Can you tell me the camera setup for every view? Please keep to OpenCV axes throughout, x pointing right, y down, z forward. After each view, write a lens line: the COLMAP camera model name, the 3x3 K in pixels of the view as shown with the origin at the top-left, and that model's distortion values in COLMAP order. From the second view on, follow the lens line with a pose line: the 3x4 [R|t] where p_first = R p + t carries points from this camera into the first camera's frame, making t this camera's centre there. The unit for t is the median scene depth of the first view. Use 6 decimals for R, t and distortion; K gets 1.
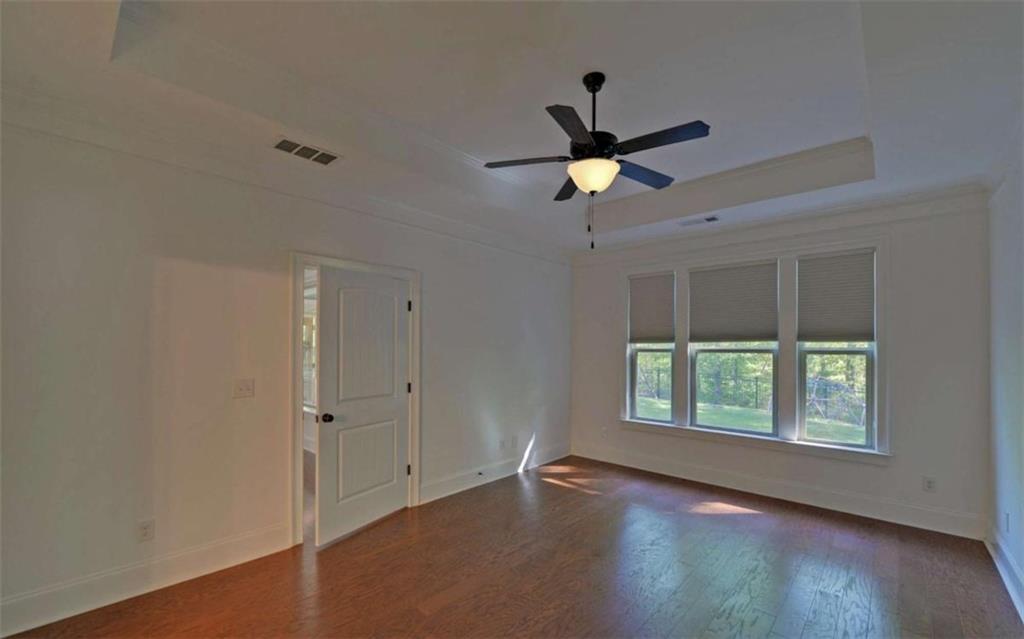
lens RADIAL K [[419.9, 0, 524.3], [0, 419.9, 344.5], [0, 0, 1]] dist [0.000362, -0.000749]
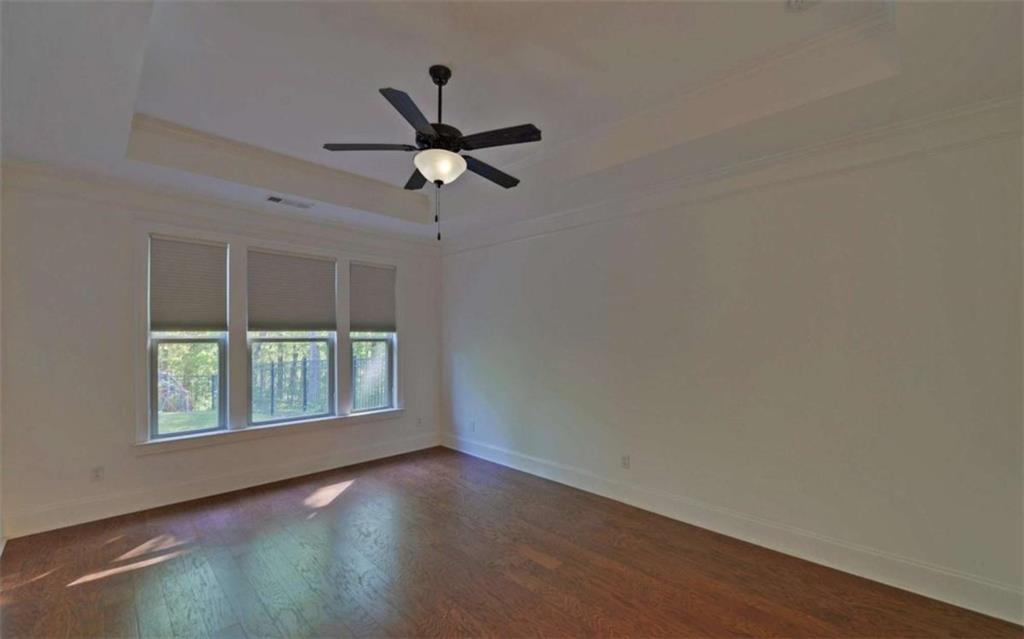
lens RADIAL K [[419.9, 0, 515.0], [0, 419.9, 341.1], [0, 0, 1]] dist [0.000362, -0.000749]
pose [[0.049319, -0.013928, 0.998686, -0.440600], [-0.005722, 0.999882, 0.014227, 0.000569], [-0.998767, -0.006416, 0.049233, 0.394927]]
